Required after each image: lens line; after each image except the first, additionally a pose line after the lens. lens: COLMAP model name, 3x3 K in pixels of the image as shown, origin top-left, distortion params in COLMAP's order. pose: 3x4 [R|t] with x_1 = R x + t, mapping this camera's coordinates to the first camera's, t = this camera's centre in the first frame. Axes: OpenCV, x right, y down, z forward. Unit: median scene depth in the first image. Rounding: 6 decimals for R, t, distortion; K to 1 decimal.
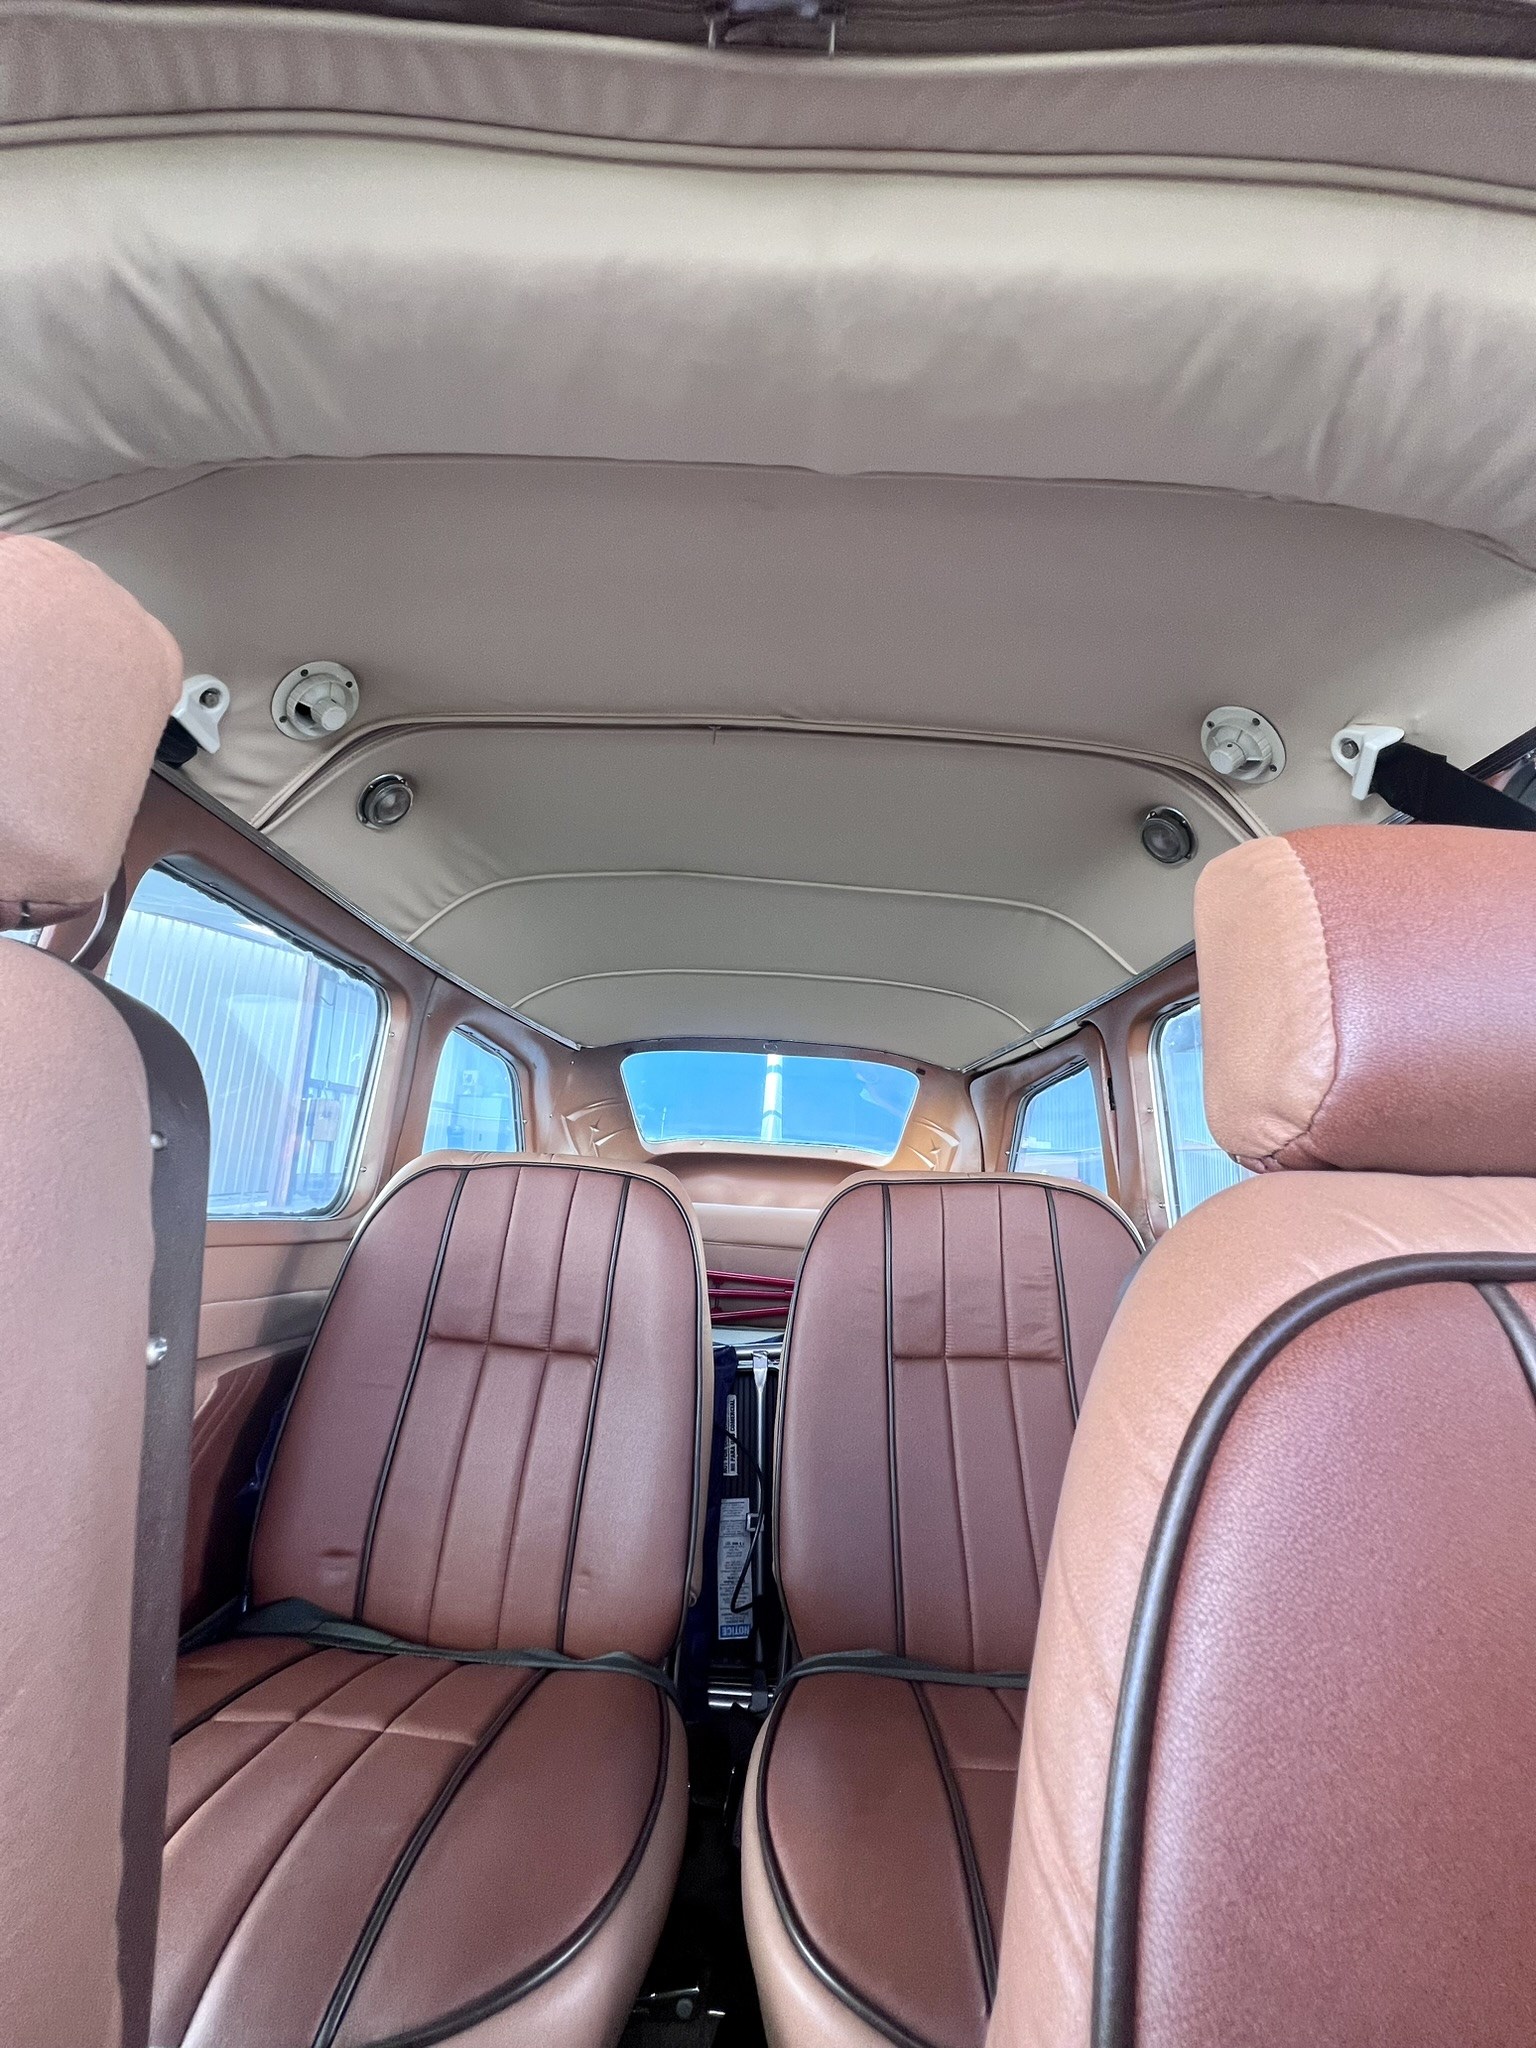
lens RADIAL K [[812.9, 0, 768.0], [0, 812.9, 1024.0], [0, 0, 1]] dist [-0.002068, 0.000152]
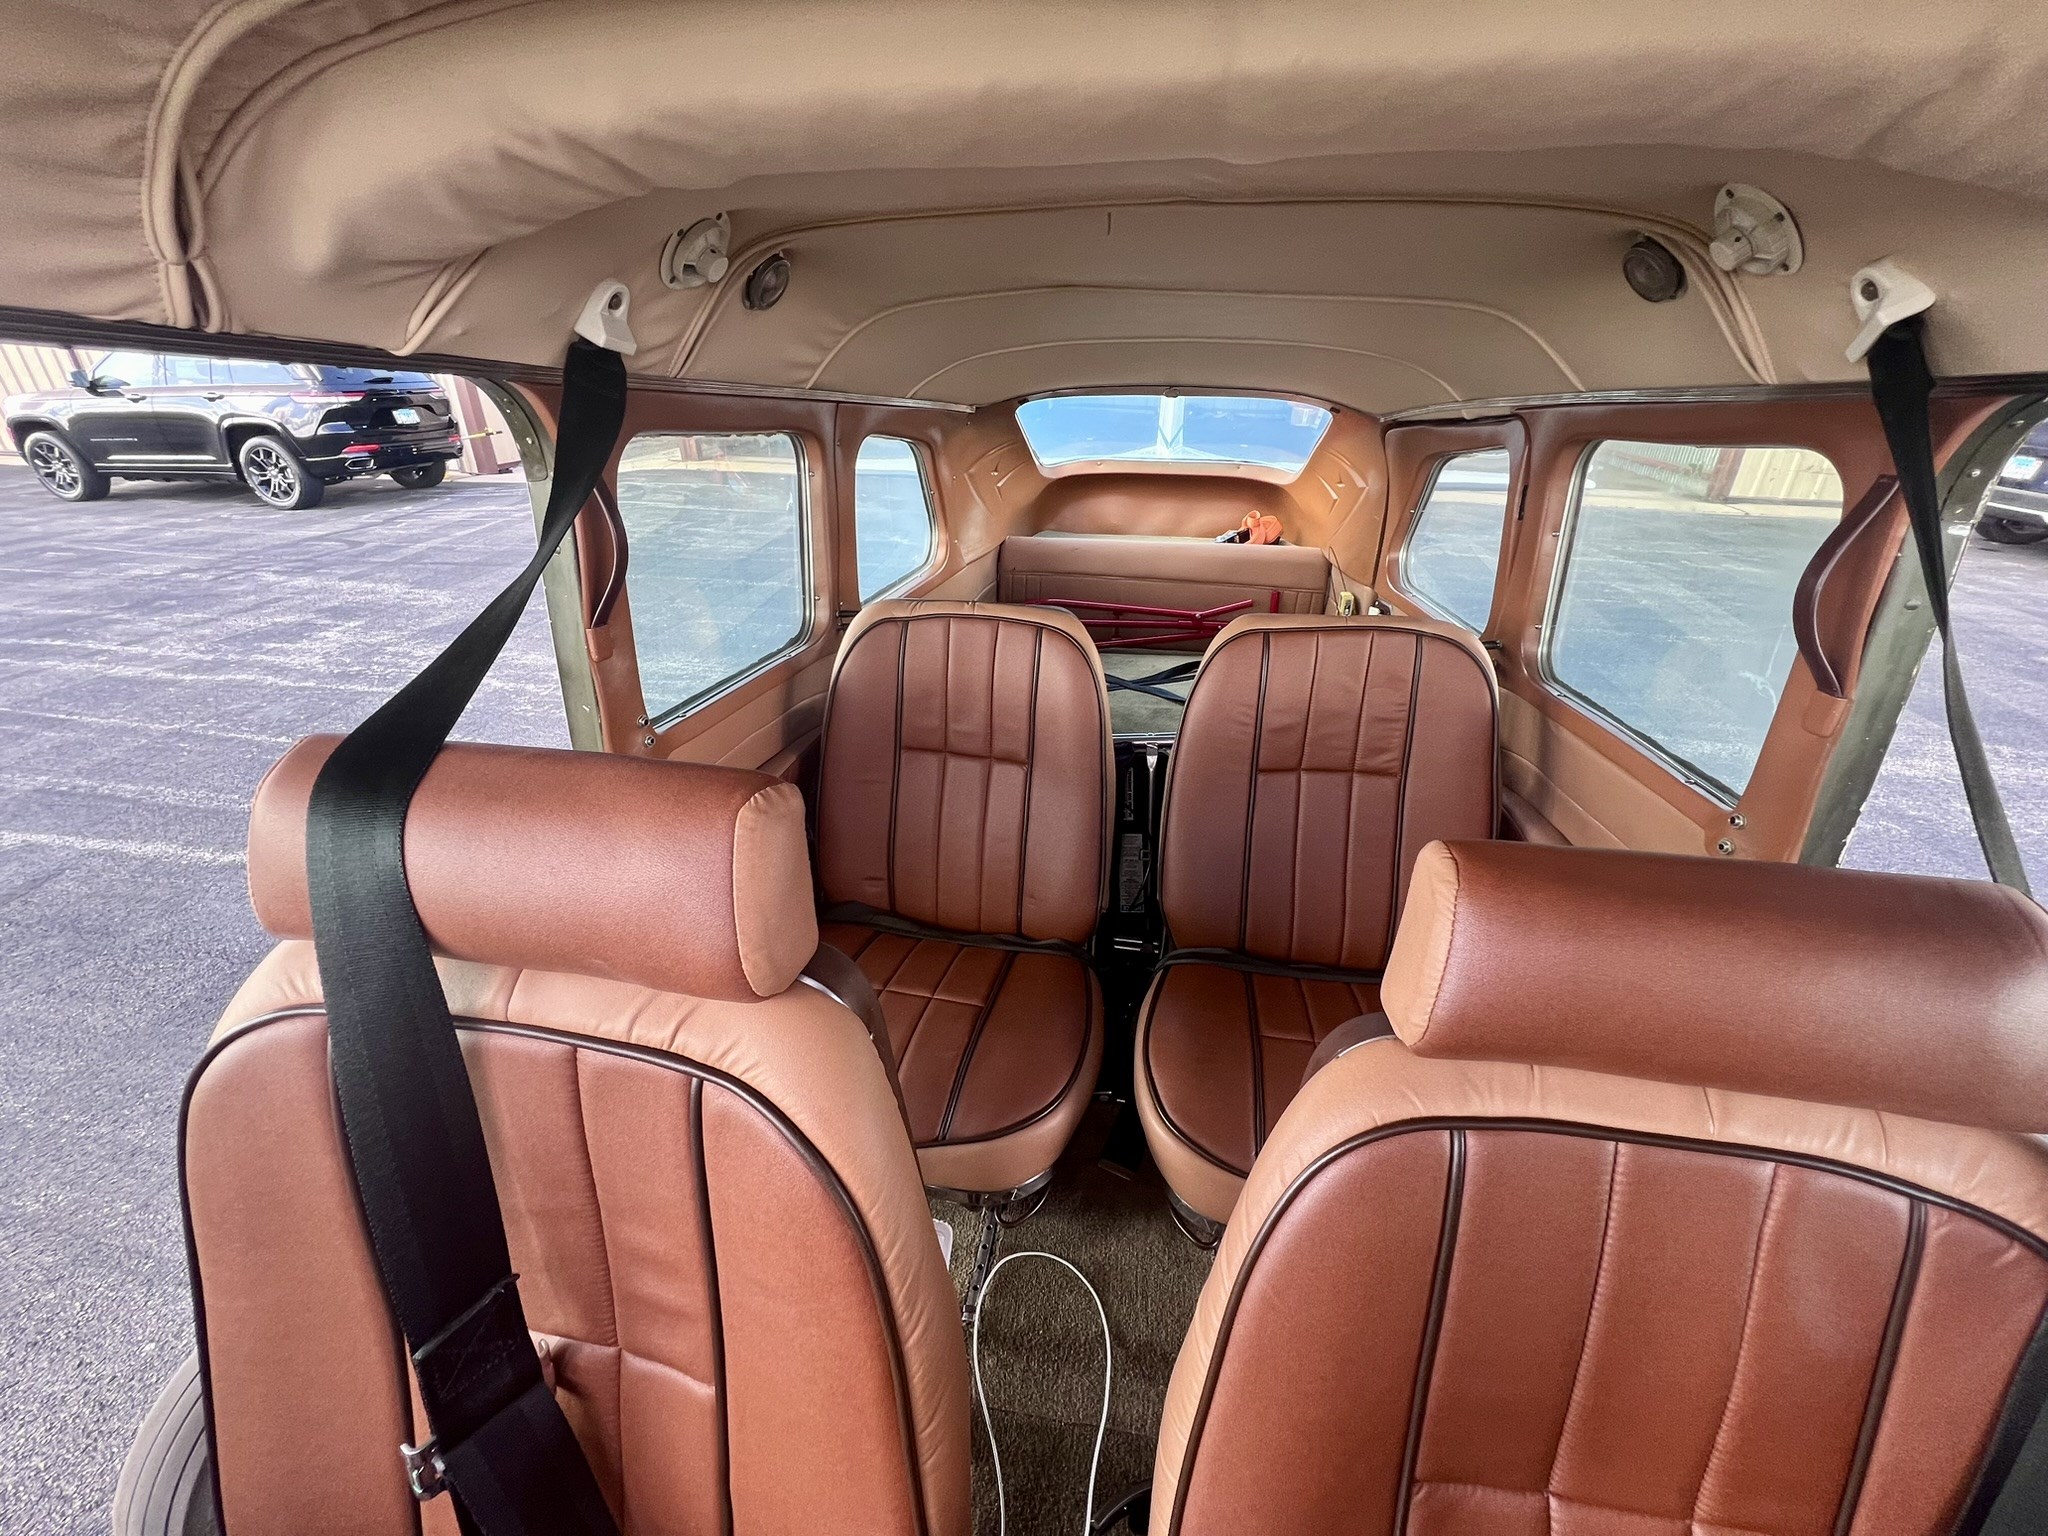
lens RADIAL K [[820.4, 0, 1024.0], [0, 820.4, 768.0], [0, 0, 1]] dist [-0.003733, -0.000263]
pose [[0.986141, 0.027033, -0.163695, 0.004084], [0.075474, 0.805547, 0.587705, -0.369890], [0.147751, -0.591914, 0.792343, -0.065063]]
